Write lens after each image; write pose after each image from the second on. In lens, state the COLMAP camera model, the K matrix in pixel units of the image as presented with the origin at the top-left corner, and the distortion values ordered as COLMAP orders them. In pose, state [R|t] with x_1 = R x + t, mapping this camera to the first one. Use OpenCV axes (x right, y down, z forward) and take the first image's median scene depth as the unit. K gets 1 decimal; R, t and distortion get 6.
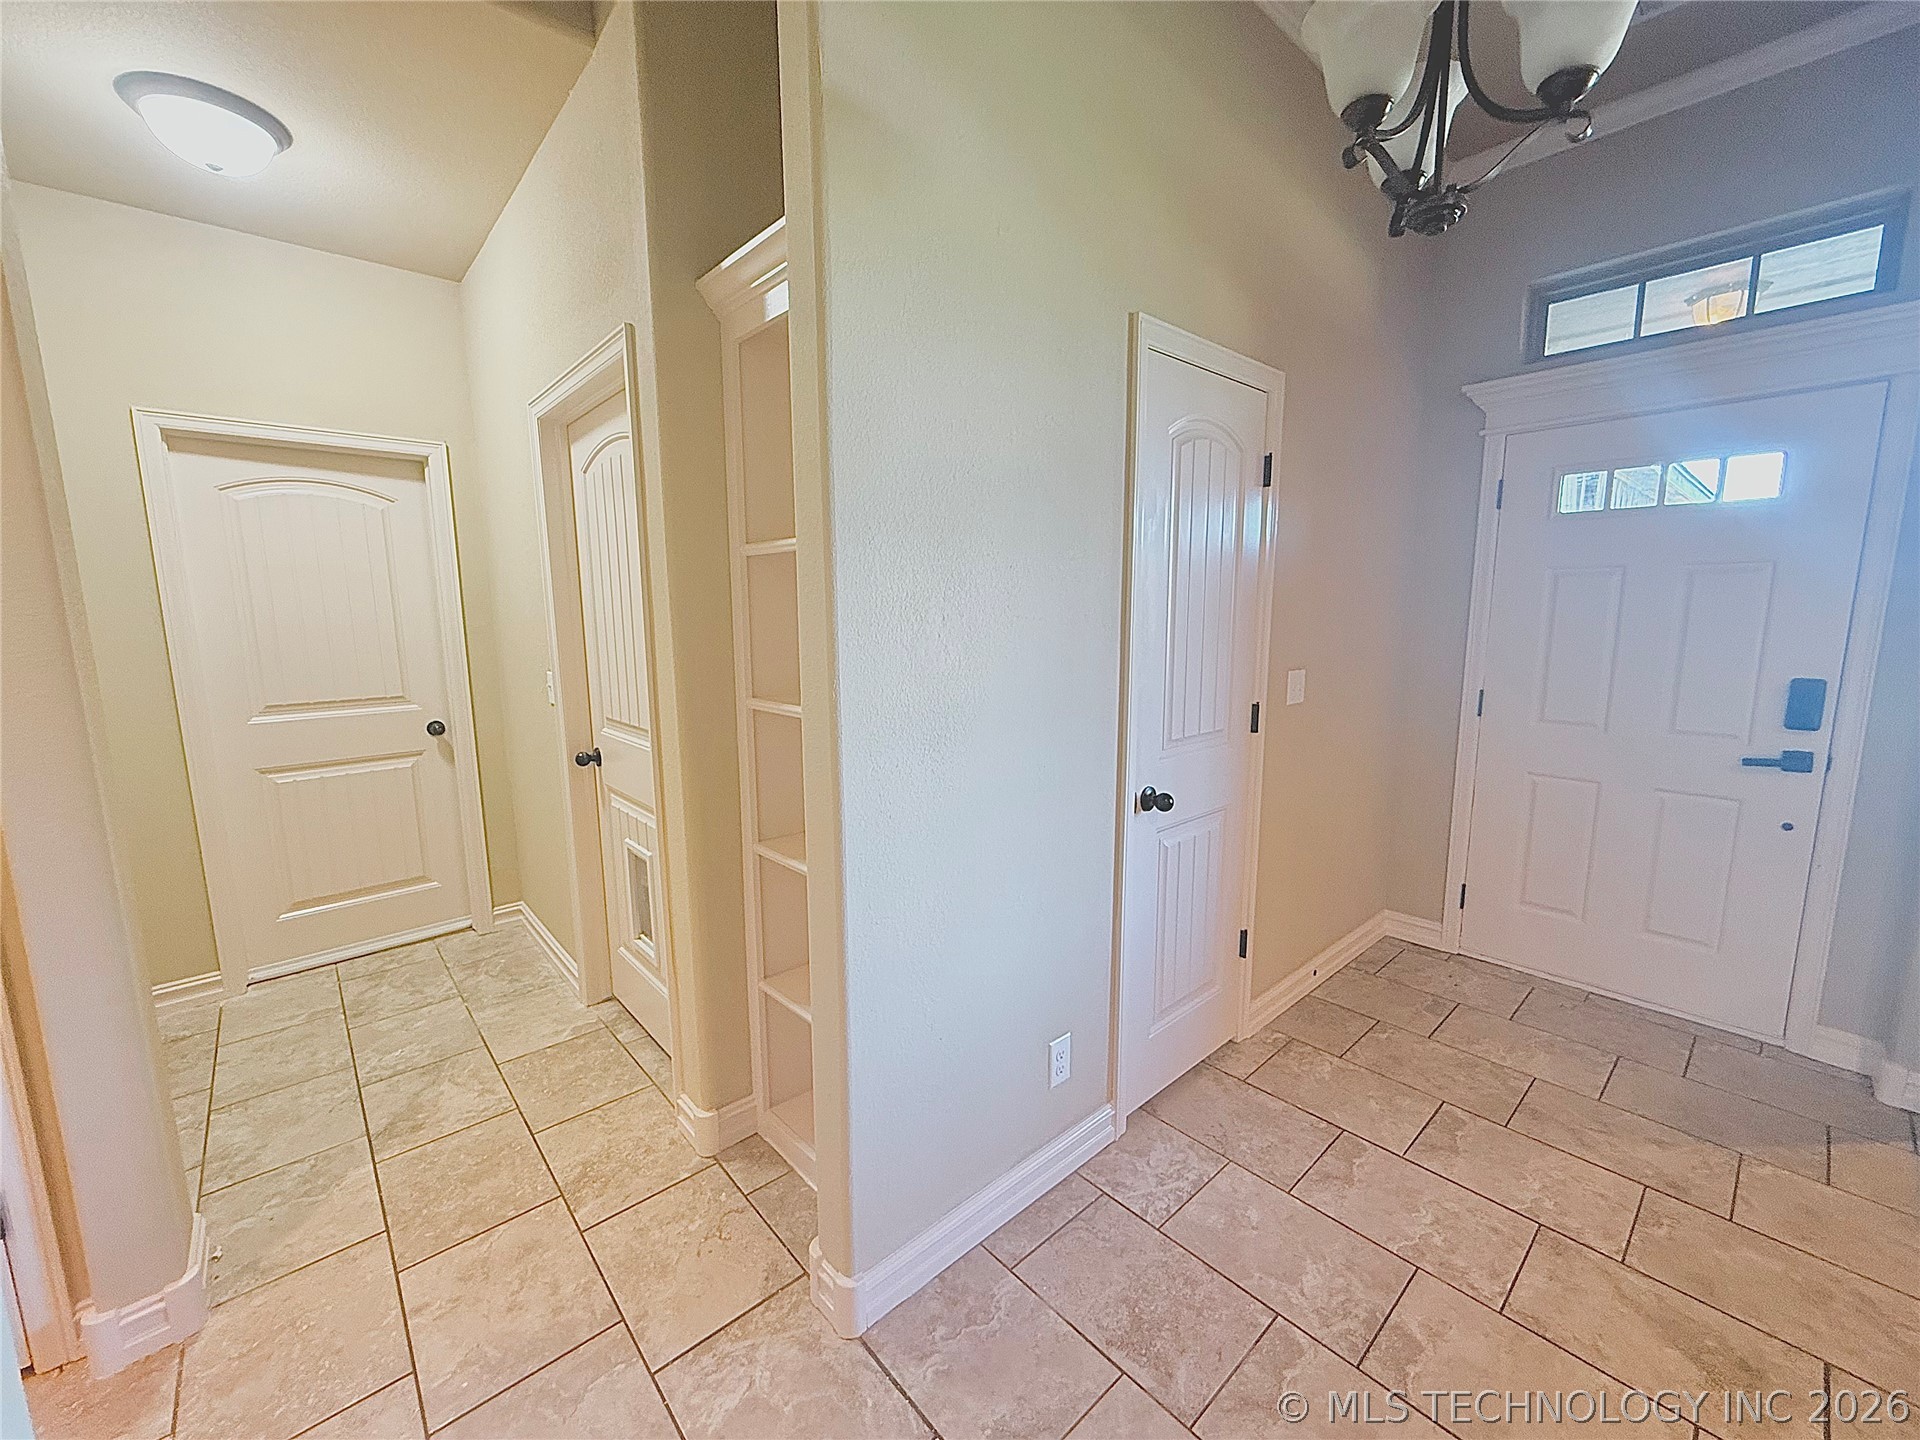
lens RADIAL K [[766.0, 0, 951.3], [0, 766.0, 718.9], [0, 0, 1]] dist [-0.001983, 0.000554]
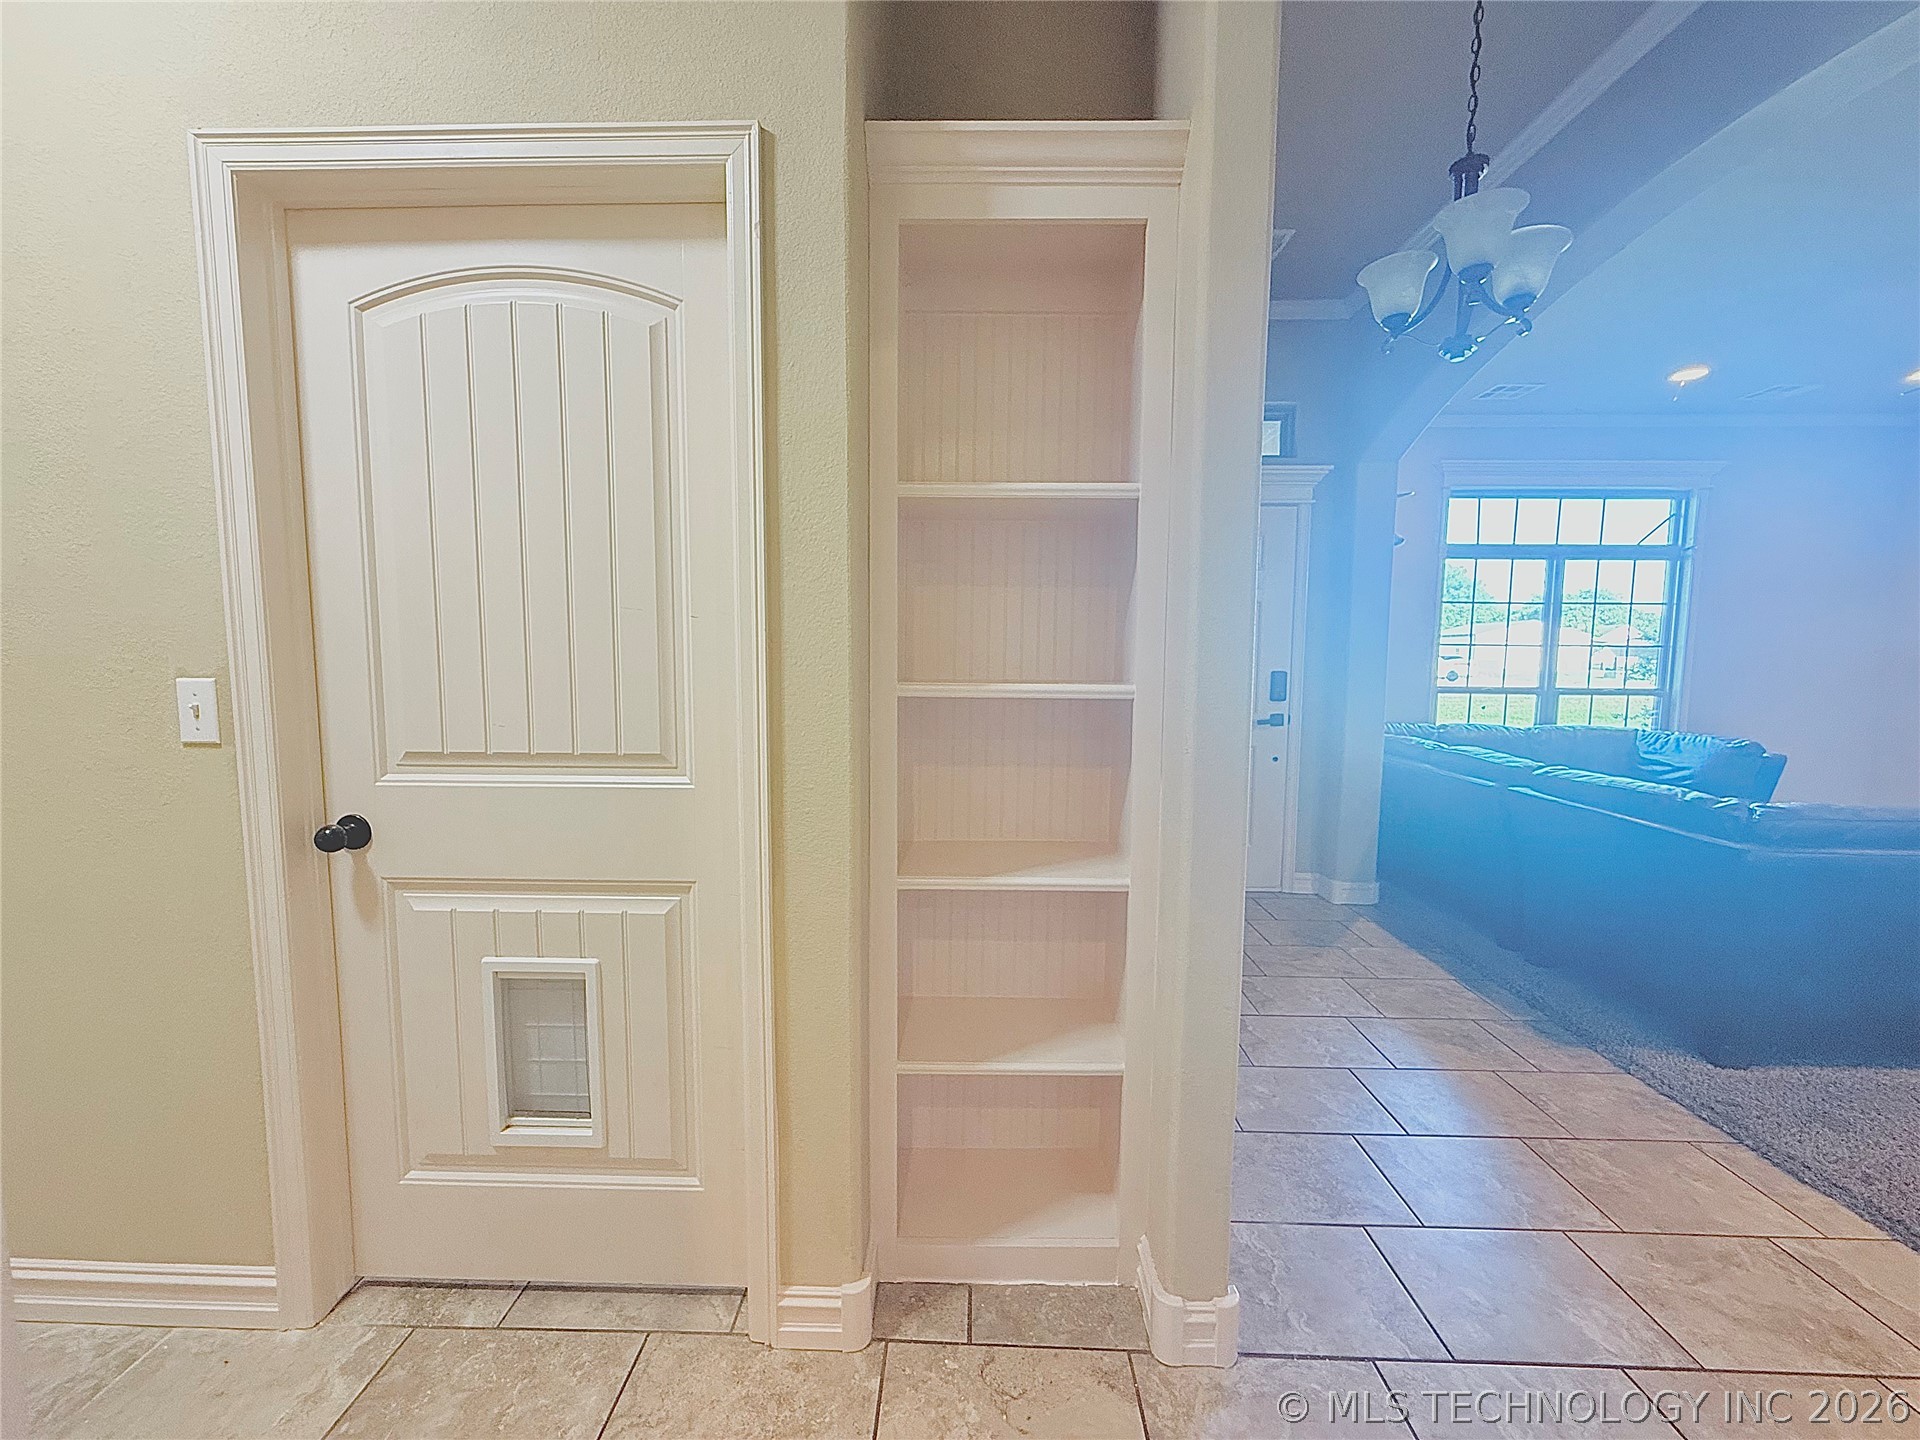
lens RADIAL K [[766.0, 0, 954.3], [0, 766.0, 720.2], [0, 0, 1]] dist [-0.001983, 0.000554]
pose [[0.682034, -0.048554, 0.729707, -0.637878], [0.093984, 0.995339, -0.021615, 0.025692], [-0.725257, 0.083323, 0.683418, 0.360742]]
